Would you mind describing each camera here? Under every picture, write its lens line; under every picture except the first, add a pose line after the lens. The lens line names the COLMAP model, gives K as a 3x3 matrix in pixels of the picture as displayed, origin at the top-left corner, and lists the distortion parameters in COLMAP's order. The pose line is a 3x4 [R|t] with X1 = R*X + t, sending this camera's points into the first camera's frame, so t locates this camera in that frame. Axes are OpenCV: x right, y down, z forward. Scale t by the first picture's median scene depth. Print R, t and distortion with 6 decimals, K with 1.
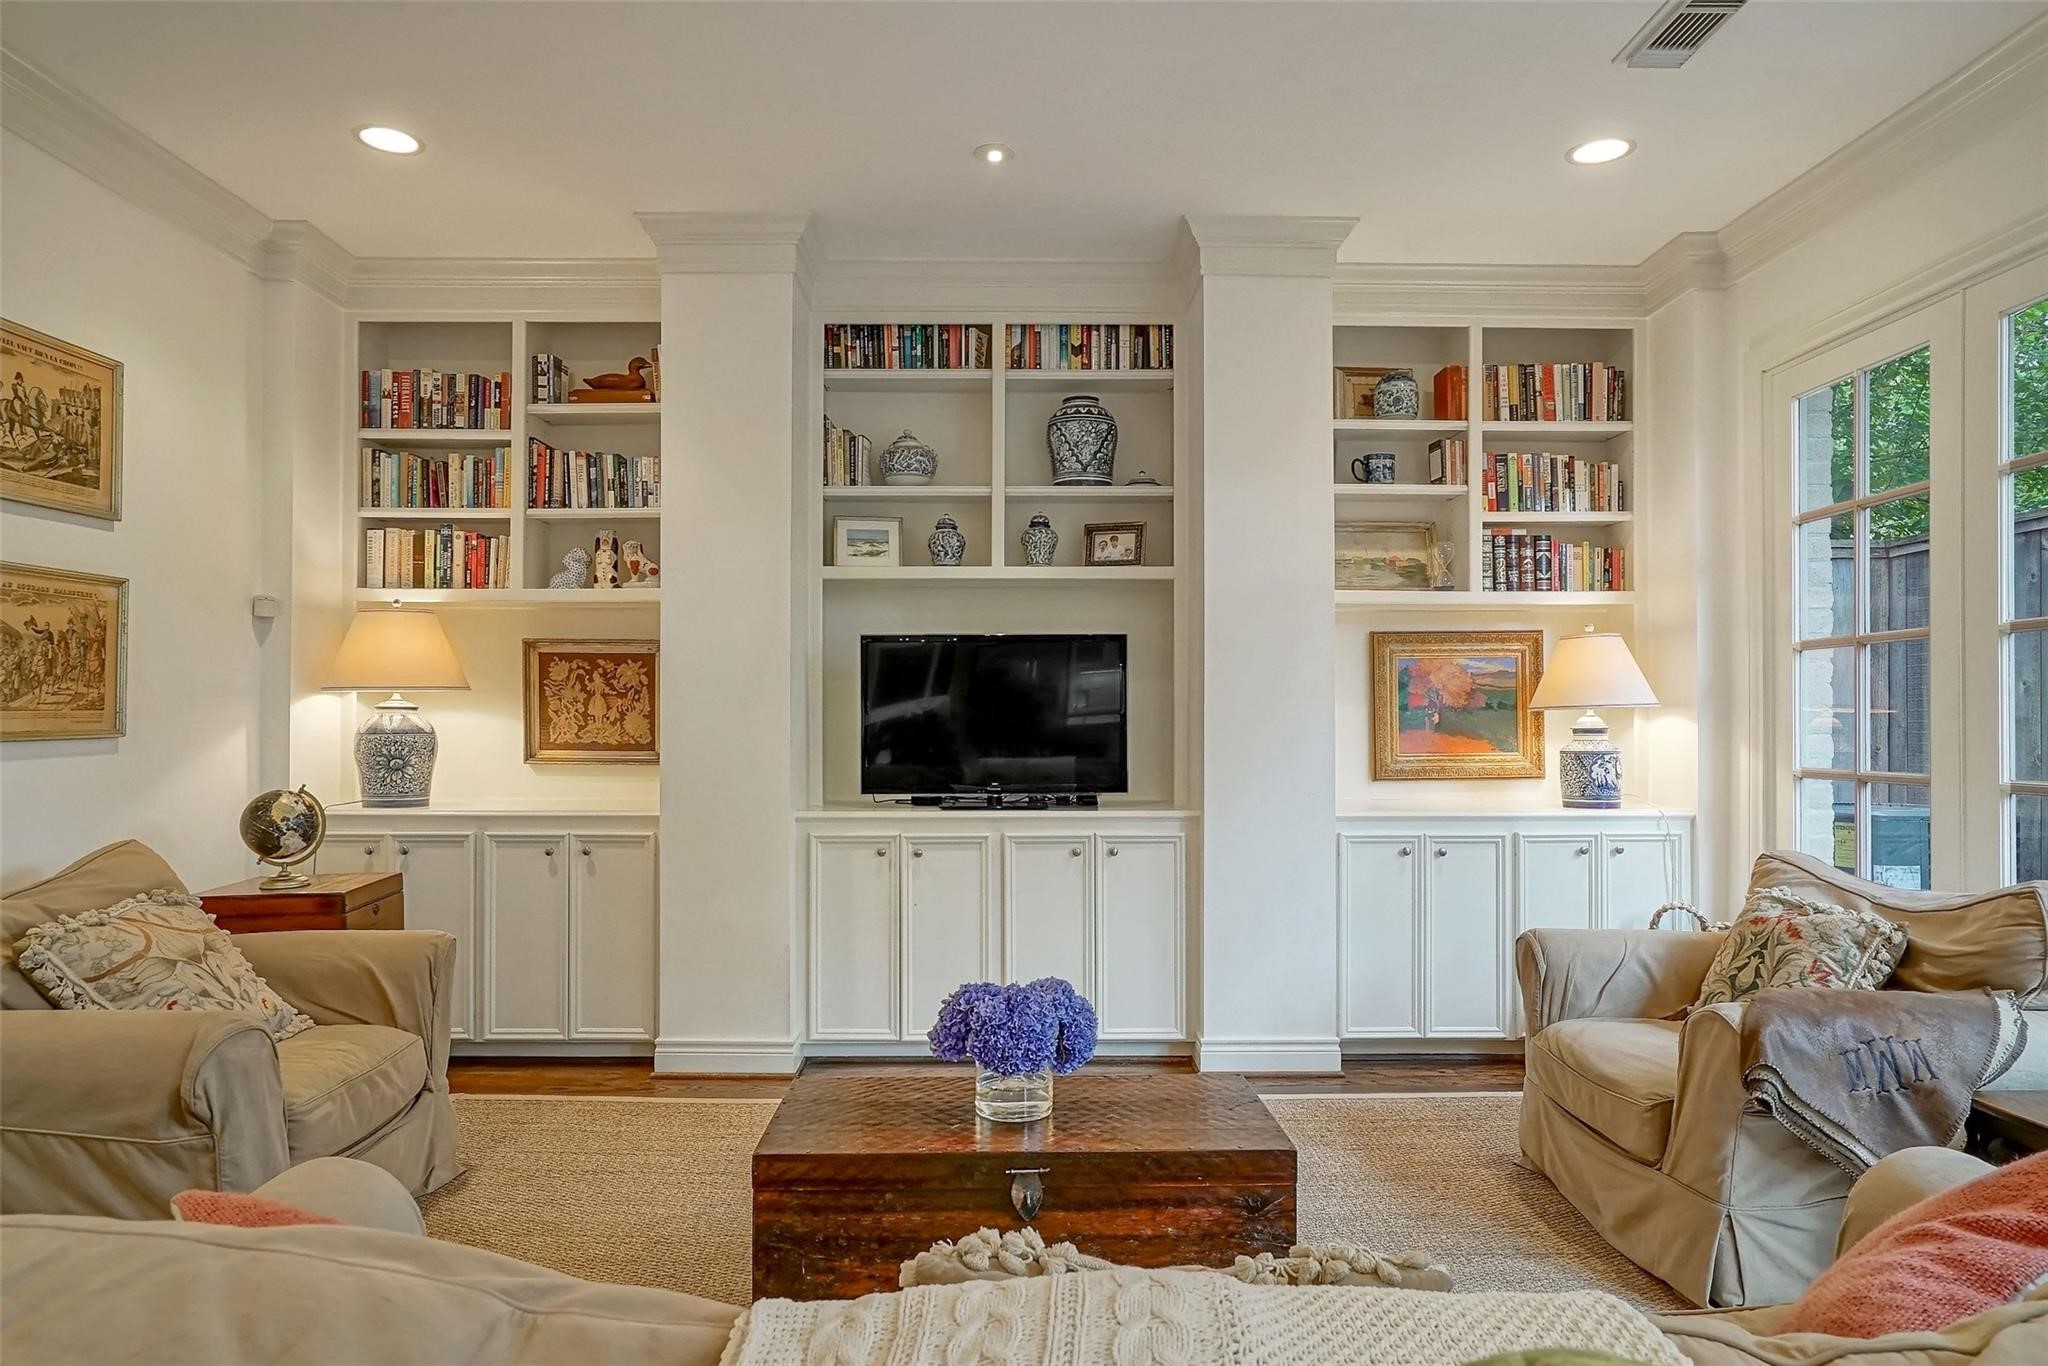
lens RADIAL K [[1220.9, 0, 1029.4], [0, 1220.9, 702.0], [0, 0, 1]] dist [-0.013464, 0.009814]
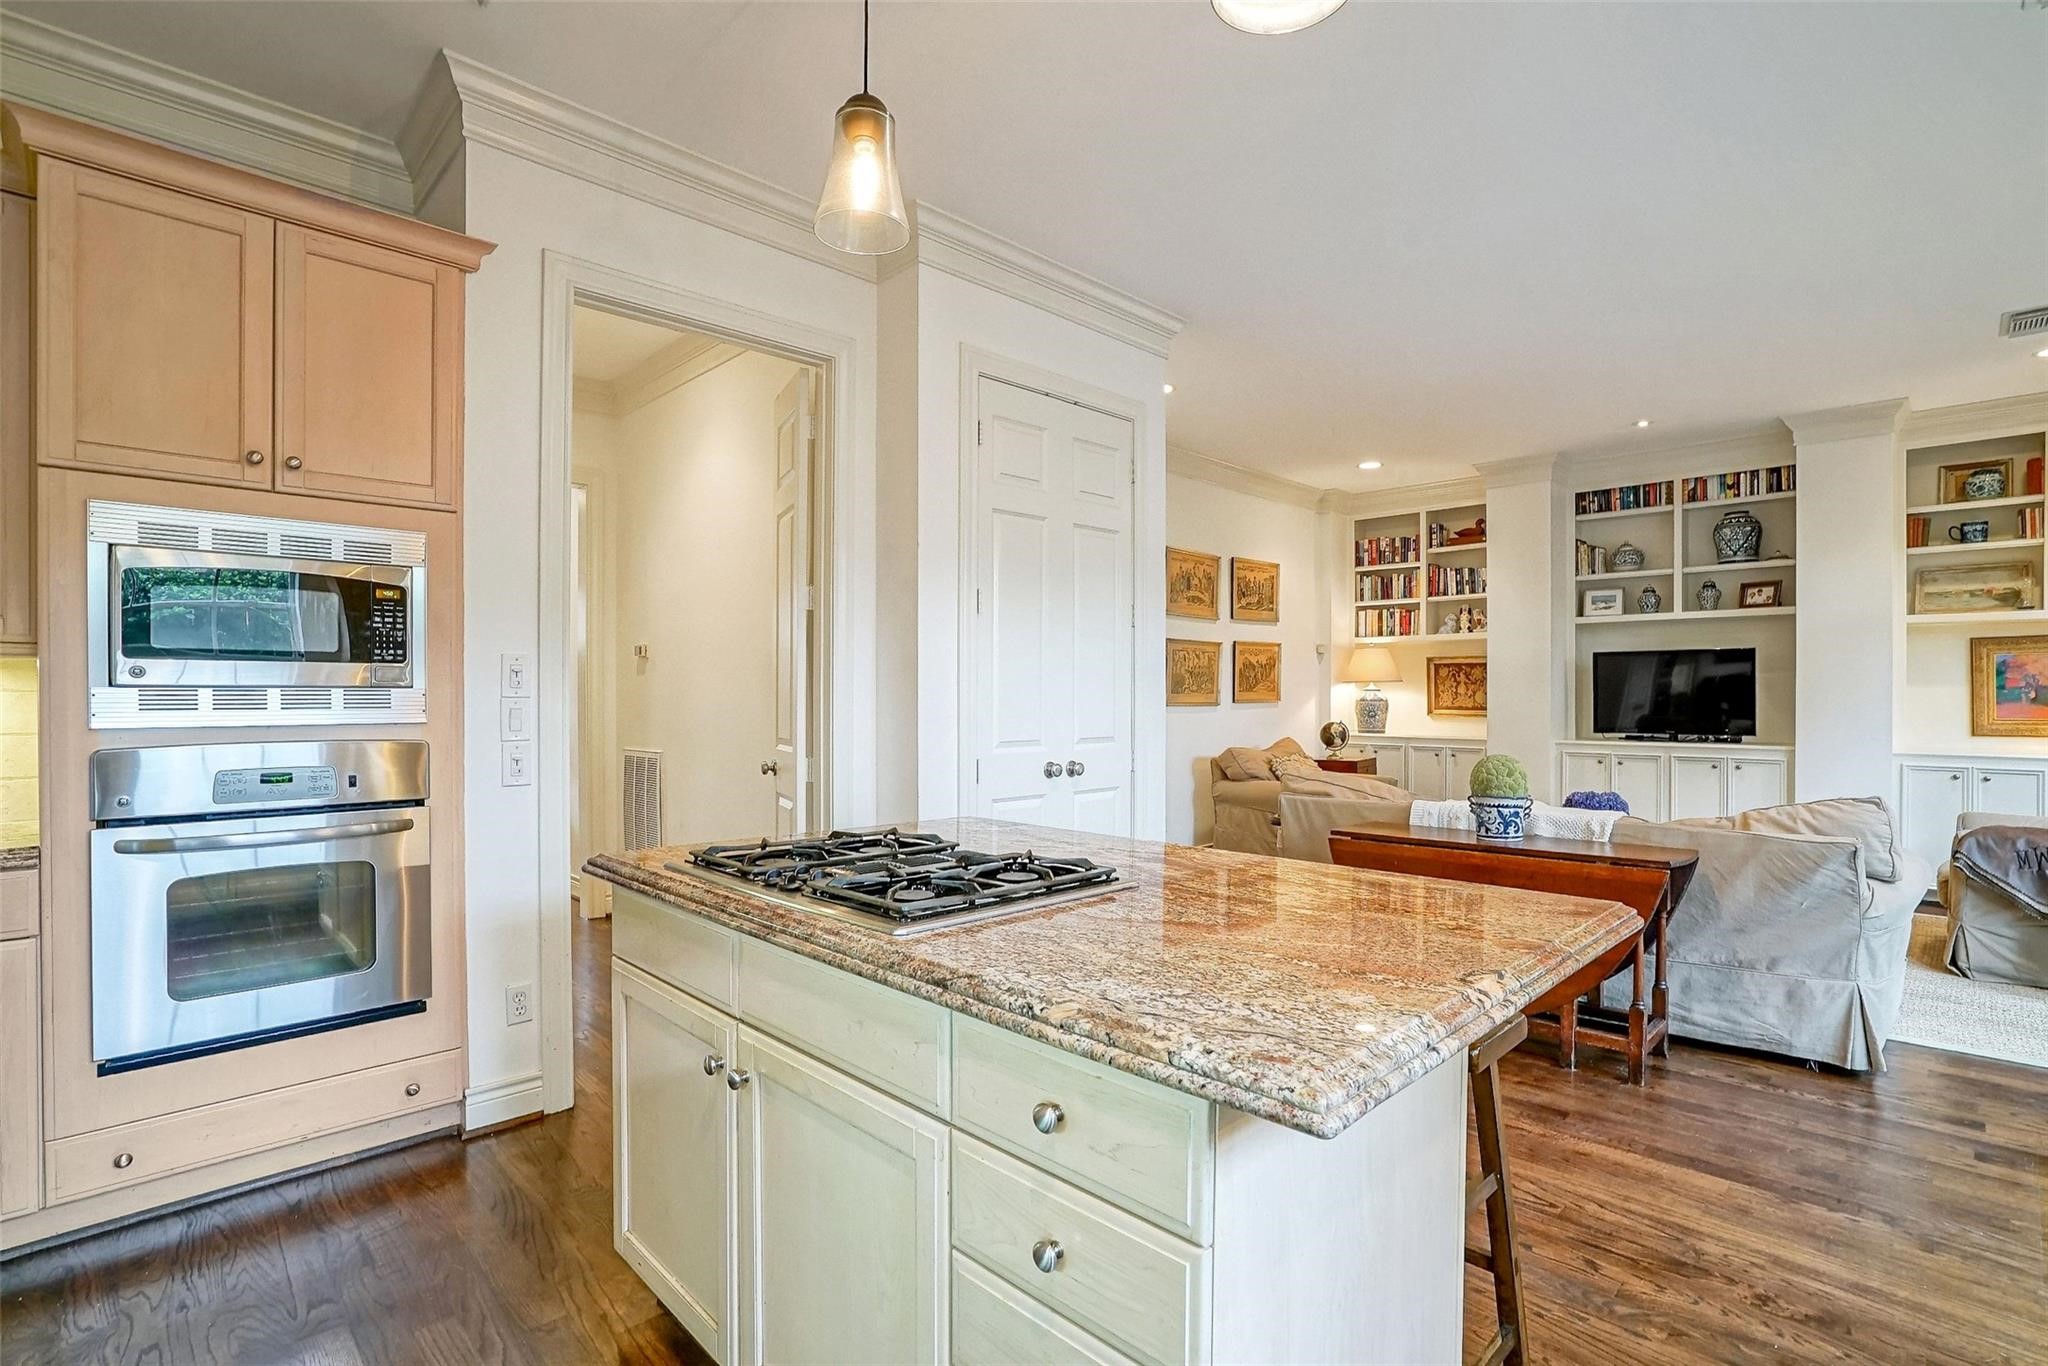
lens RADIAL K [[965.9, 0, 1020.9], [0, 965.9, 700.3], [0, 0, 1]] dist [-0.051992, 0.019272]
pose [[0.687813, 0.004863, -0.725872, 0.325242], [0.010384, 0.999809, 0.016537, -0.011793], [0.725814, -0.018912, 0.687631, -0.696344]]
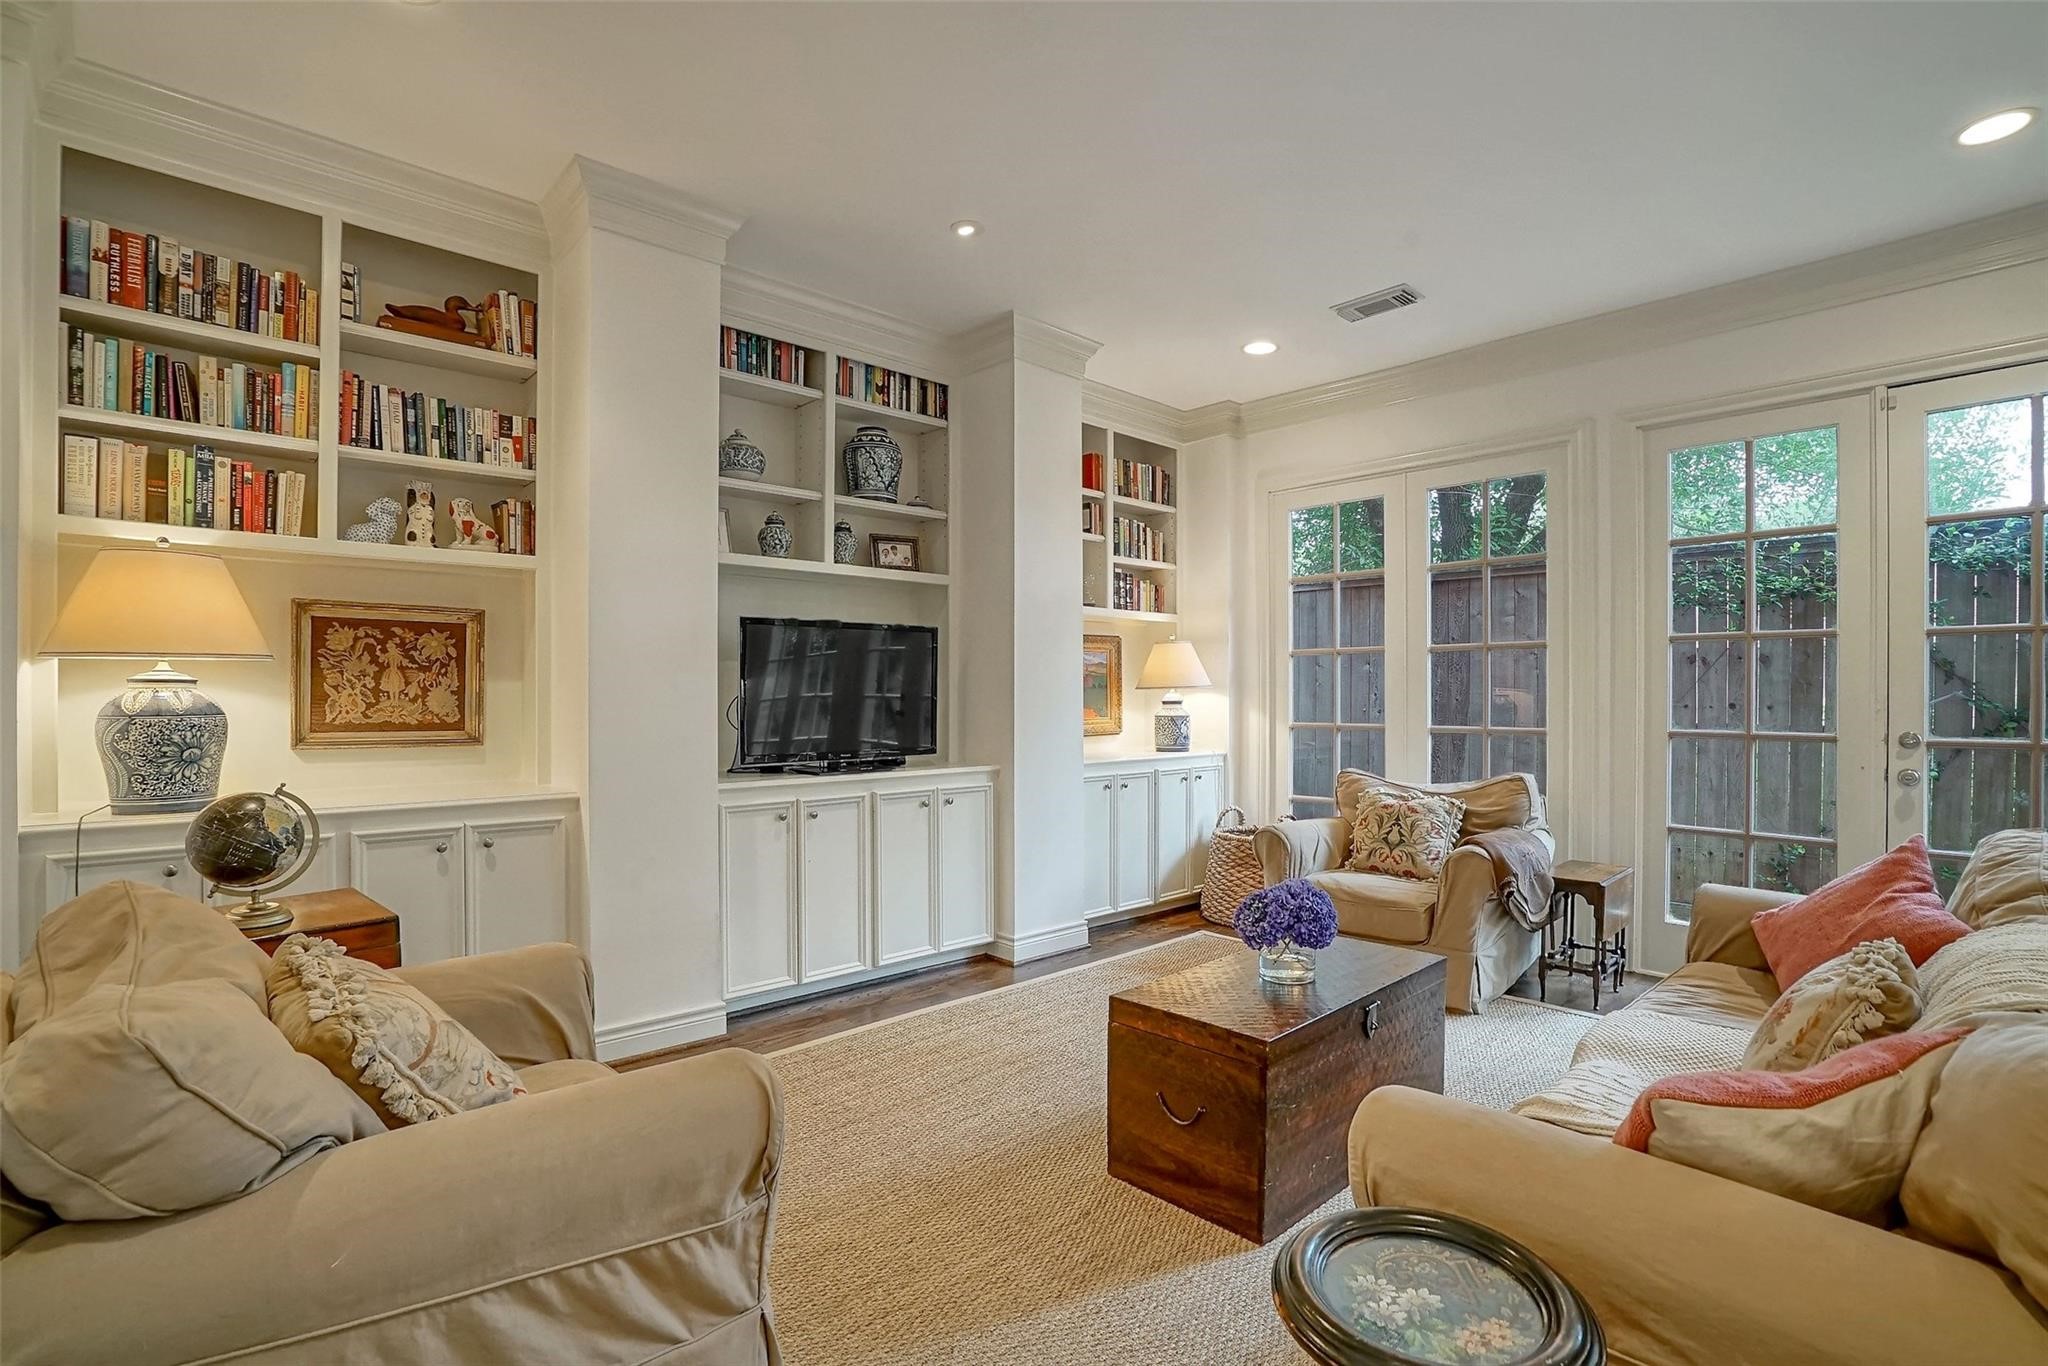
lens RADIAL K [[965.9, 0, 1015.8], [0, 965.9, 692.0], [0, 0, 1]] dist [-0.051992, 0.019272]
pose [[0.739696, 0.001804, 0.672939, -0.499790], [-0.009885, 0.999918, 0.008185, 0.001694], [-0.672869, -0.012707, 0.739653, 0.204430]]
